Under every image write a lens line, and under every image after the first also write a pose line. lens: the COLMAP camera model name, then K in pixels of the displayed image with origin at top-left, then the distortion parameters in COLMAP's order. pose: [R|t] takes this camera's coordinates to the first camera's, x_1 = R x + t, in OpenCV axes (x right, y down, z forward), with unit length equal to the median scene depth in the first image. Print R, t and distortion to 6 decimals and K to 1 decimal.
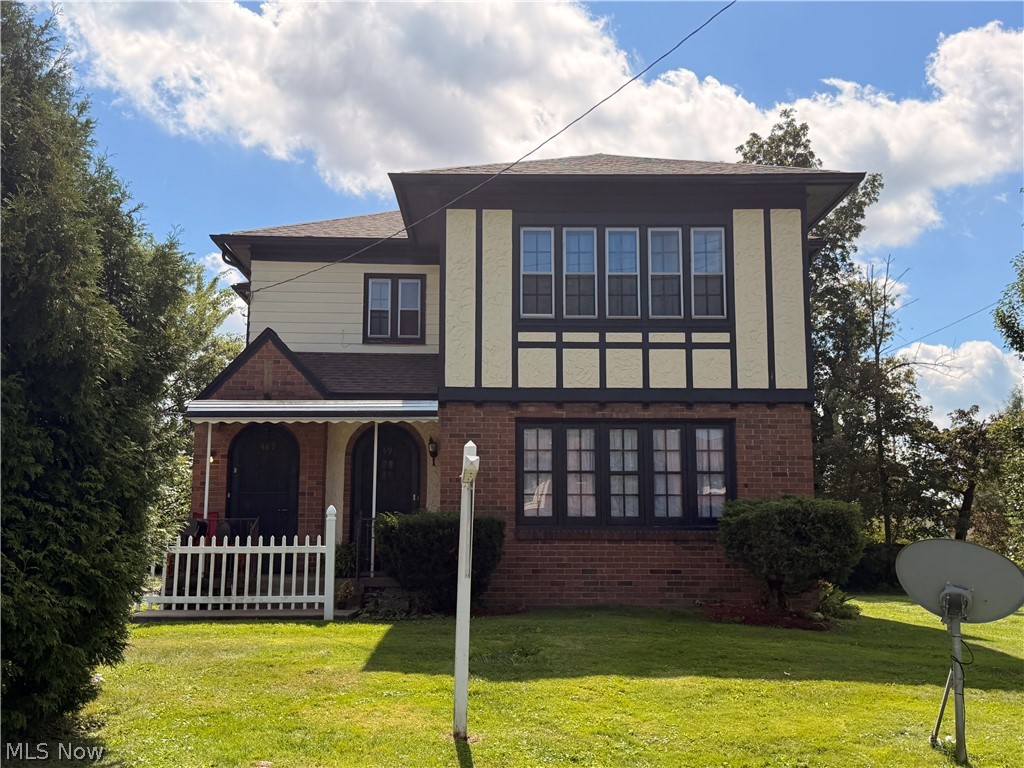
lens RADIAL K [[1085.8, 0, 512.0], [0, 1085.8, 384.0], [0, 0, 1]] dist [0.065226, -0.000013]
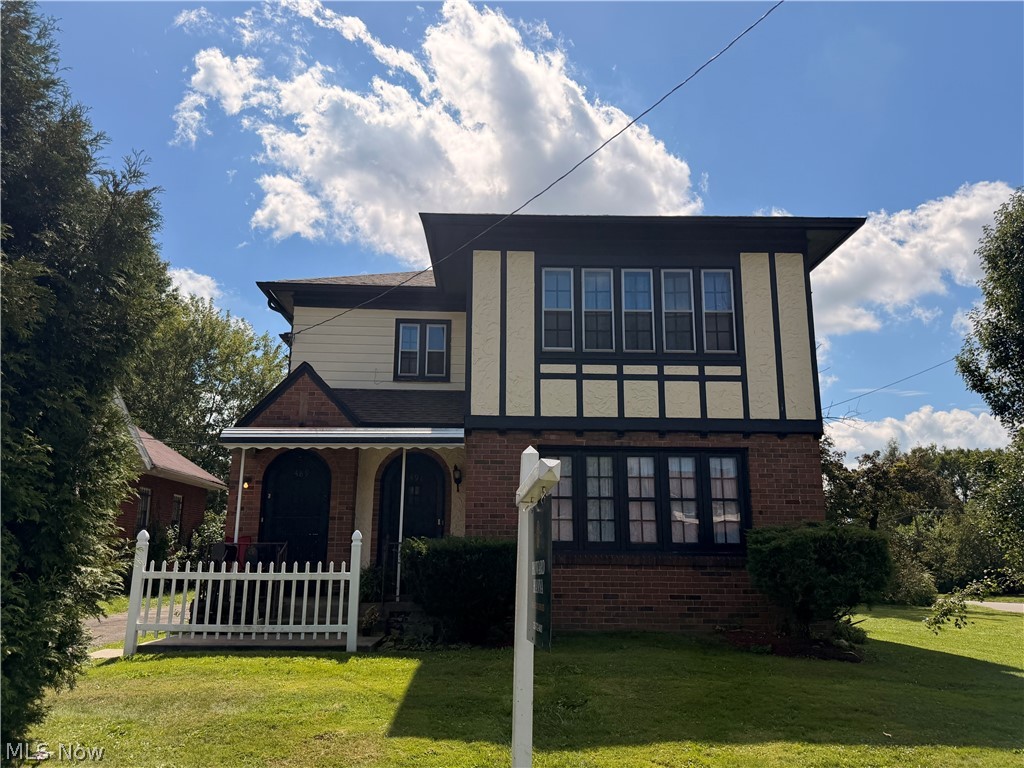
lens RADIAL K [[764.1, 0, 512.0], [0, 764.1, 384.0], [0, 0, 1]] dist [0.123705, -0.284602]
pose [[0.999876, 0.006787, 0.014229, -0.032491], [-0.005715, 0.997238, -0.074050, 0.026842], [-0.014692, 0.073960, 0.997153, 0.259395]]
